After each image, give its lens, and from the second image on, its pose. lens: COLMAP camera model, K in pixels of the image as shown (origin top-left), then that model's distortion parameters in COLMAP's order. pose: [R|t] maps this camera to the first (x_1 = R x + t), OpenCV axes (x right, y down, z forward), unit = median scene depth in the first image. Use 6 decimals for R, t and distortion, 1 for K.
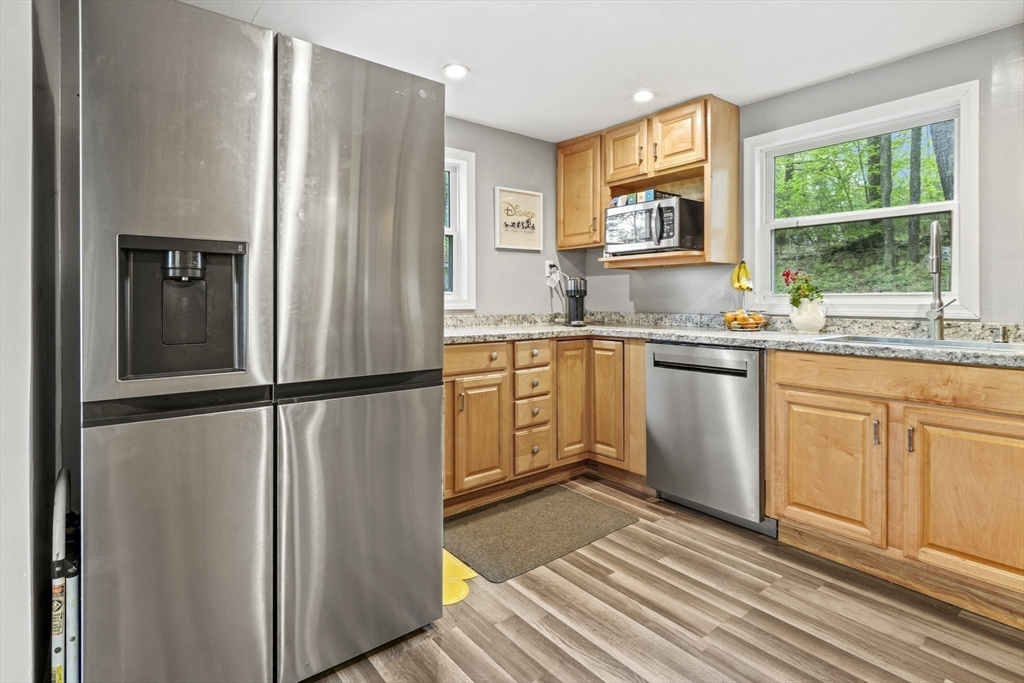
lens RADIAL K [[512.9, 0, 506.2], [0, 512.9, 303.4], [0, 0, 1]] dist [-0.002558, -0.000784]
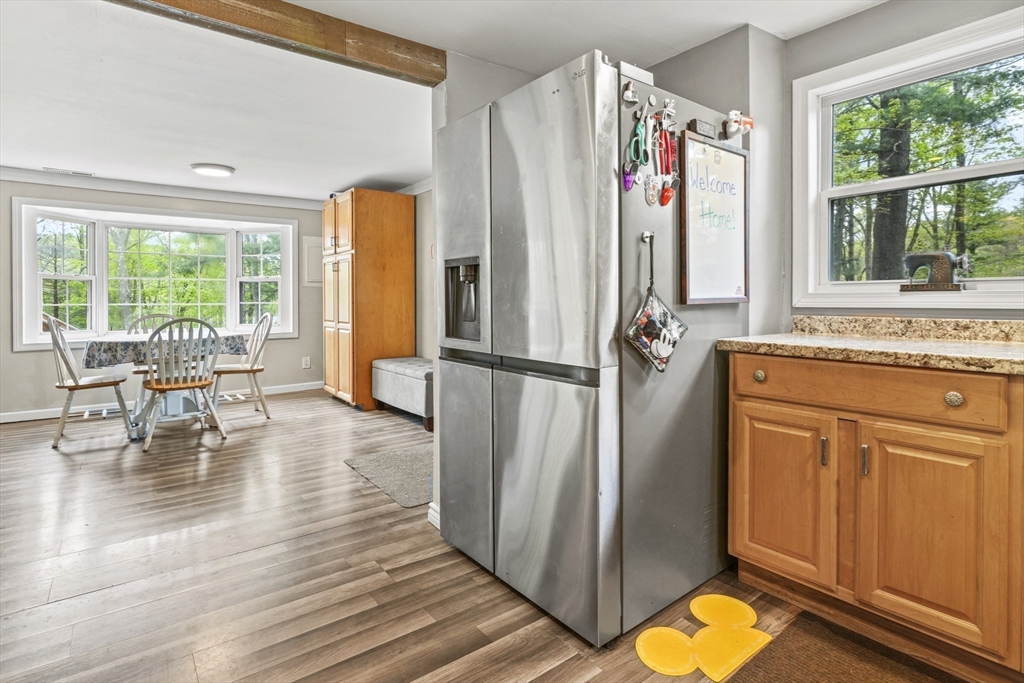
lens RADIAL K [[512.9, 0, 506.2], [0, 512.9, 303.4], [0, 0, 1]] dist [-0.002558, -0.000784]
pose [[-0.015503, 0.008320, -0.999845, 0.517705], [-0.001617, 0.999964, 0.008346, 0.003268], [0.999879, 0.001746, -0.015489, 0.575954]]
